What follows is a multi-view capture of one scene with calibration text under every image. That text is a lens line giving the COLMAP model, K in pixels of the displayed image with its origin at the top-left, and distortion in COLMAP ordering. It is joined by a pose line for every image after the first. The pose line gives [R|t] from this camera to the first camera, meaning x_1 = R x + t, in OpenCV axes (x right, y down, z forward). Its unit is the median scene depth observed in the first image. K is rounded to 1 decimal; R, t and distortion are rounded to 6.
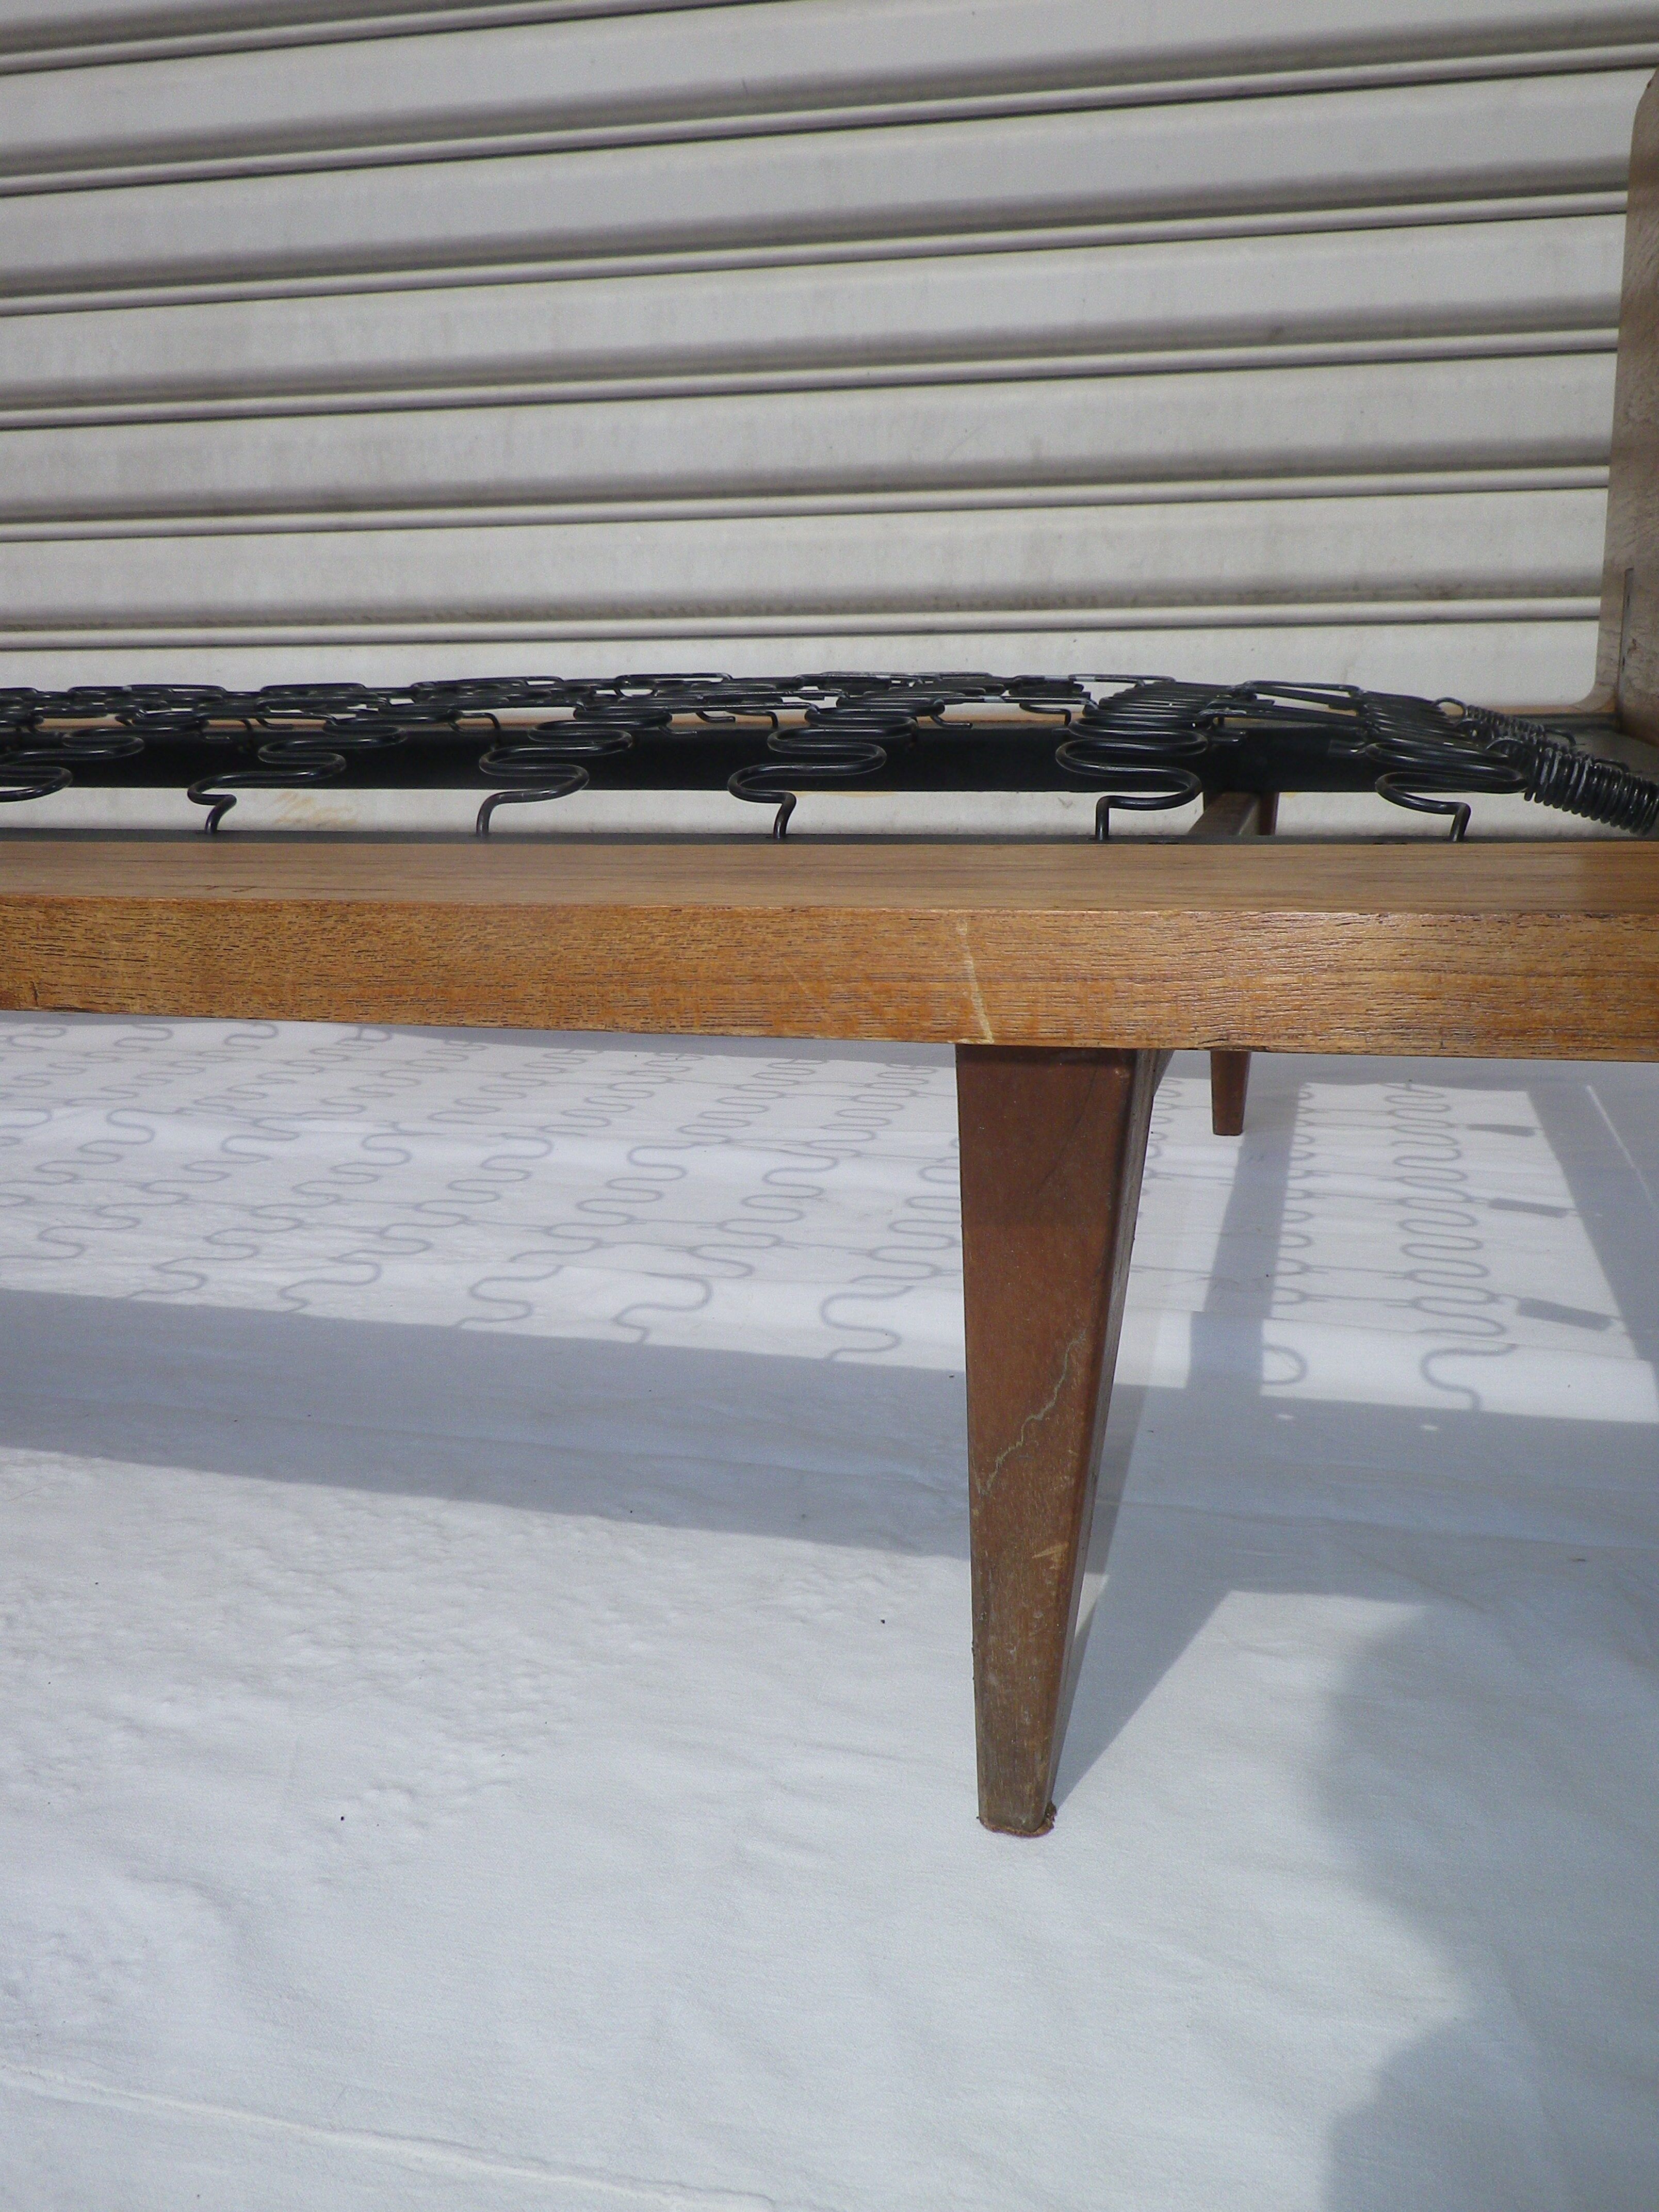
lens RADIAL K [[1791.2, 0, 840.4], [0, 1791.2, 1096.7], [0, 0, 1]] dist [-0.022710, 0.025274]
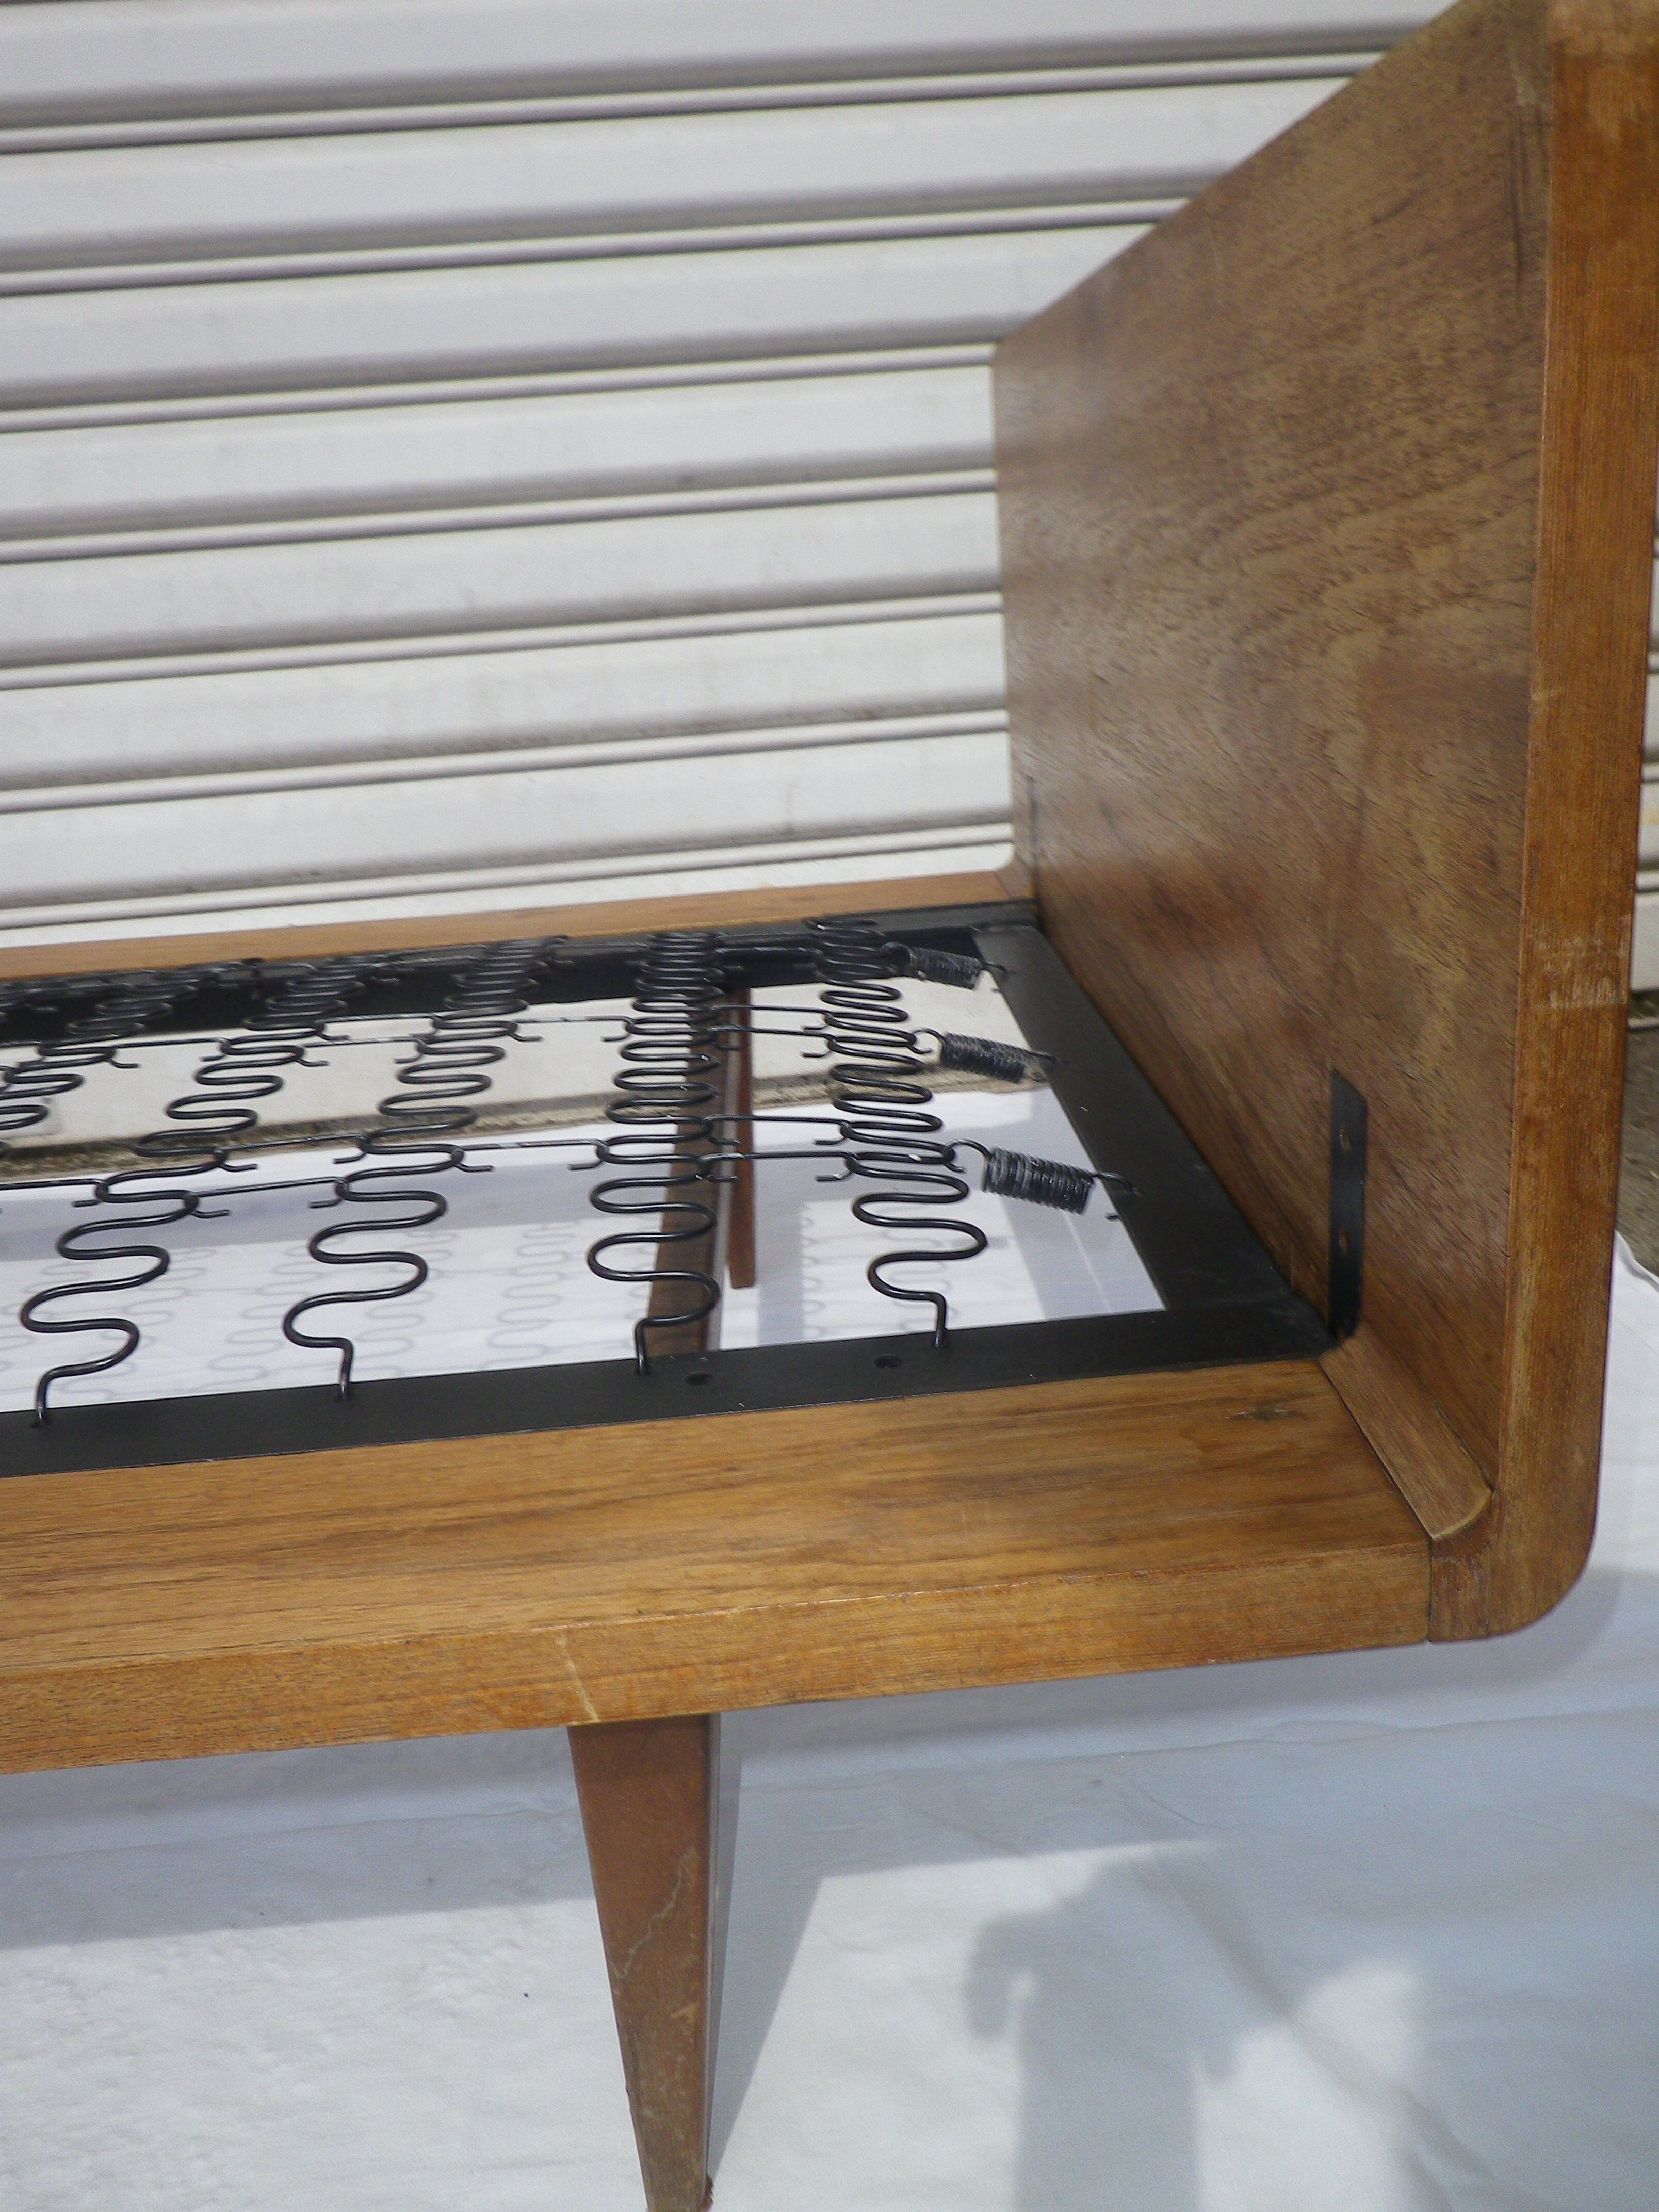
lens RADIAL K [[1791.2, 0, 840.4], [0, 1791.2, 1106.0], [0, 0, 1]] dist [-0.022710, 0.025274]
pose [[0.951871, -0.136837, 0.274258, -0.023453], [0.123095, 0.990145, 0.066793, -0.387397], [-0.280695, -0.029819, 0.959334, -0.119821]]
